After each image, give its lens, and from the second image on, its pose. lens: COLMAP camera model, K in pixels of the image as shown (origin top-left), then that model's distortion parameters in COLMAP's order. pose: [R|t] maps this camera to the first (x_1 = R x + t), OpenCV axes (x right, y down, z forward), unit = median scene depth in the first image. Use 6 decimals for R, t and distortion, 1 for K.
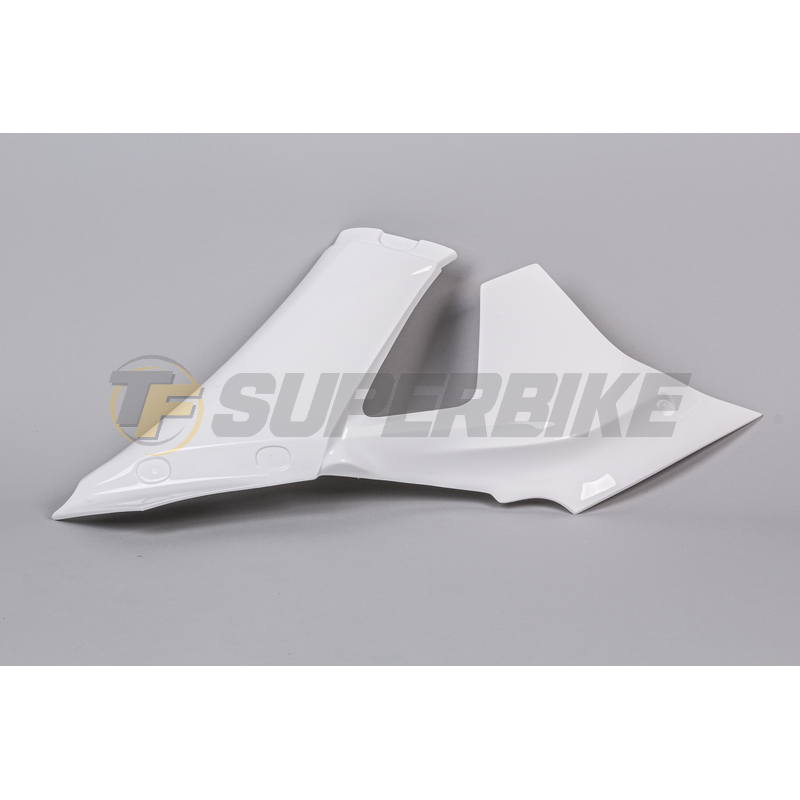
lens RADIAL K [[3721.0, 0, 400.1], [0, 3721.0, 399.5], [0, 0, 1]] dist [0.477032, 0.000000]
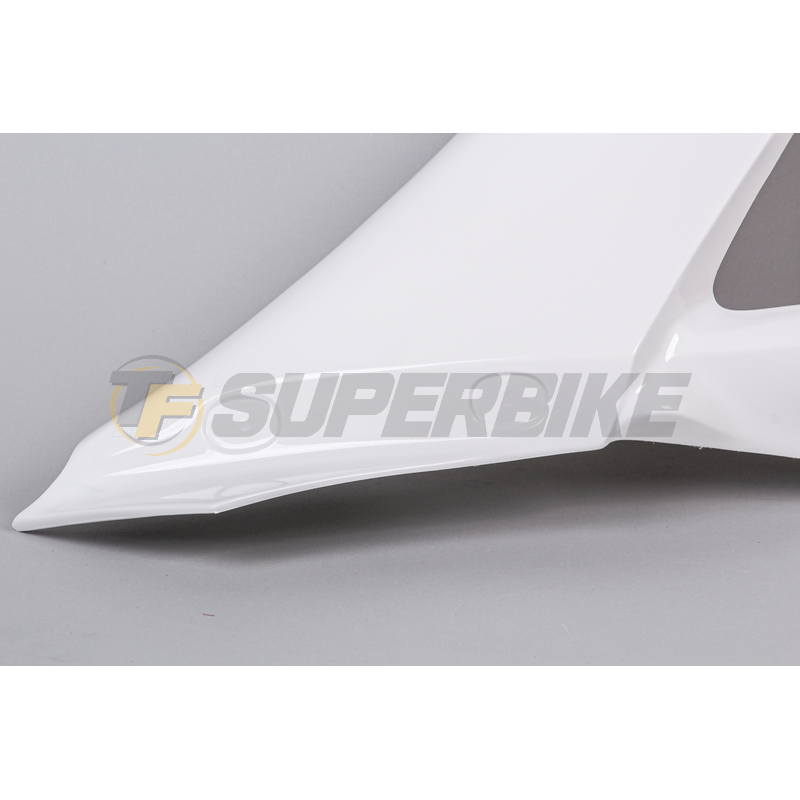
lens RADIAL K [[3622.1, 0, 400.0], [0, 3622.1, 401.4], [0, 0, 1]] dist [0.963350, 0.000000]
pose [[0.999894, 0.013504, 0.005358, -0.049294], [-0.013491, 0.999906, -0.002384, 0.017069], [-0.005390, 0.002311, 0.999983, 0.561741]]
